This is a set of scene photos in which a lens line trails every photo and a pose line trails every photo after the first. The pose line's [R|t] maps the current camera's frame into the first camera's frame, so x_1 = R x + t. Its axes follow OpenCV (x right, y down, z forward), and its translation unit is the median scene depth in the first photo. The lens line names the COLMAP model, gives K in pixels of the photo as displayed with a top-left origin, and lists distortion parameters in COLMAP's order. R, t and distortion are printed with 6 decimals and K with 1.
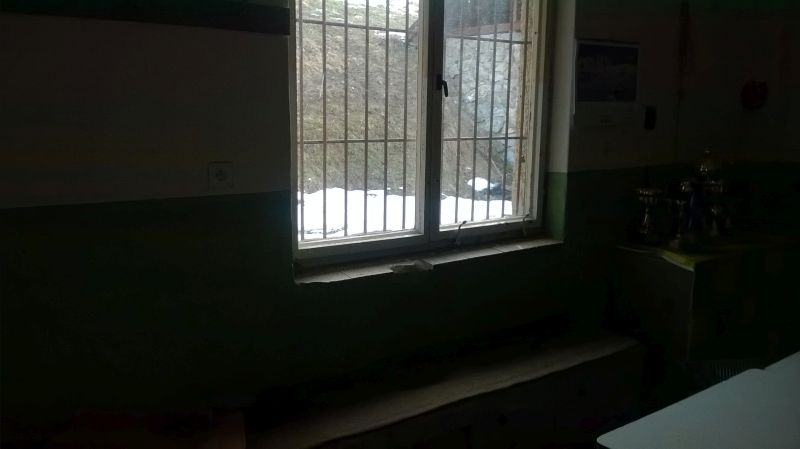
lens RADIAL K [[707.8, 0, 400.0], [0, 707.8, 224.5], [0, 0, 1]] dist [0.061424, -0.166111]
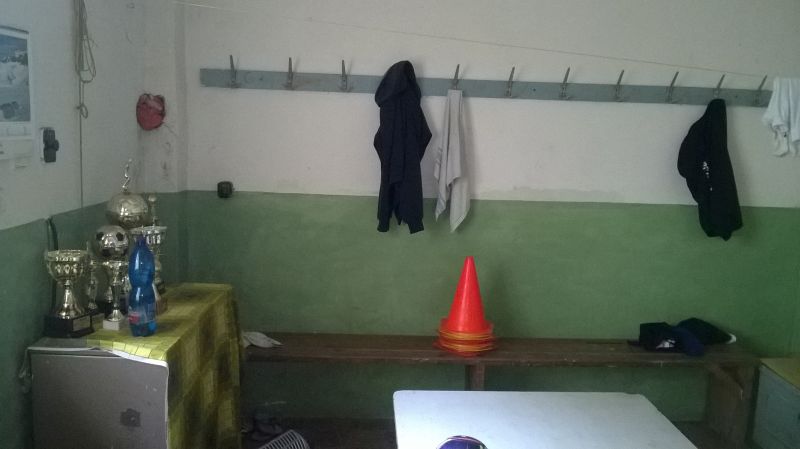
lens RADIAL K [[707.8, 0, 400.0], [0, 707.8, 224.5], [0, 0, 1]] dist [0.061424, -0.166111]
pose [[0.573518, -0.110186, 0.811749, -0.009650], [0.114649, 0.991957, 0.053645, -0.075351], [-0.811130, 0.062299, 0.581538, 0.355427]]
